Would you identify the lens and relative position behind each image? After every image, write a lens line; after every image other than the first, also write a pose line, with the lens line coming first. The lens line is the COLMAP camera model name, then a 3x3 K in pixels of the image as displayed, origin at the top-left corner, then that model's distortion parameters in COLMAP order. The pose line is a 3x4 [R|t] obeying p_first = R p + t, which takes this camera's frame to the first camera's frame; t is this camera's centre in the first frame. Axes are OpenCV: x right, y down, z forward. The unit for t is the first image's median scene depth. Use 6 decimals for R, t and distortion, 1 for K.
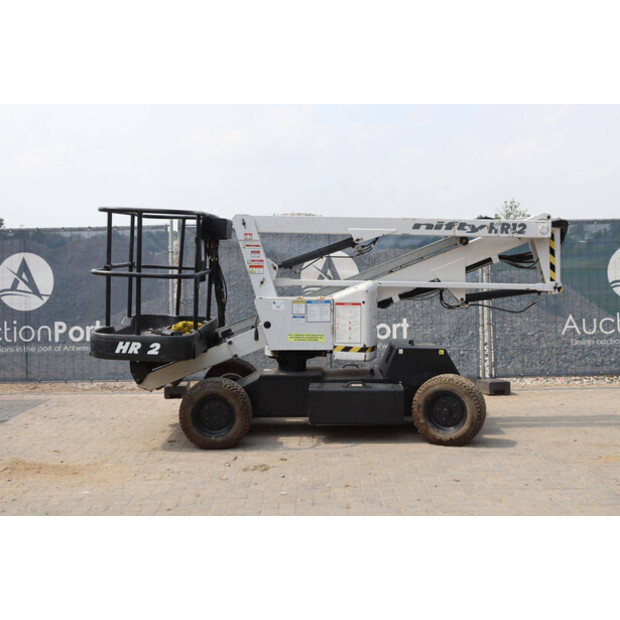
lens RADIAL K [[805.1, 0, 310.0], [0, 805.1, 310.0], [0, 0, 1]] dist [0.002275, 0.013210]
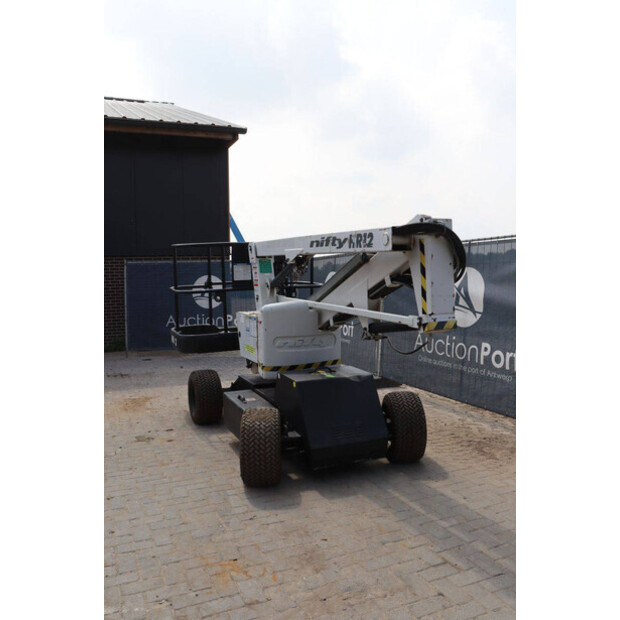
lens RADIAL K [[530.9, 0, 310.6], [0, 530.9, 307.0], [0, 0, 1]] dist [-0.126617, -0.001629]
pose [[0.411478, 0.055521, -0.909727, 0.683267], [-0.048370, 0.998066, 0.039034, -0.056076], [0.910135, 0.027942, 0.413368, 0.752278]]
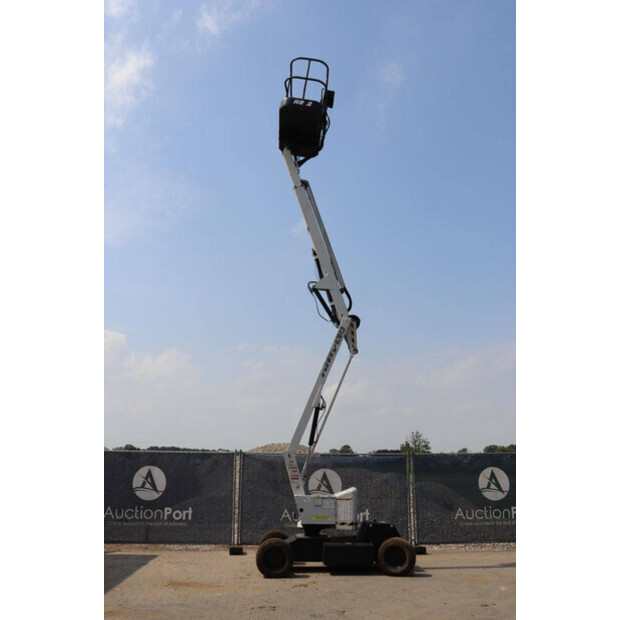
lens RADIAL K [[587.8, 0, 310.0], [0, 587.8, 310.0], [0, 0, 1]] dist [-0.070602, 0.013961]
pose [[0.997432, 0.036641, 0.061542, -0.131783], [-0.014833, 0.946286, -0.322991, 0.015317], [-0.070071, 0.321248, 0.944399, -0.448494]]
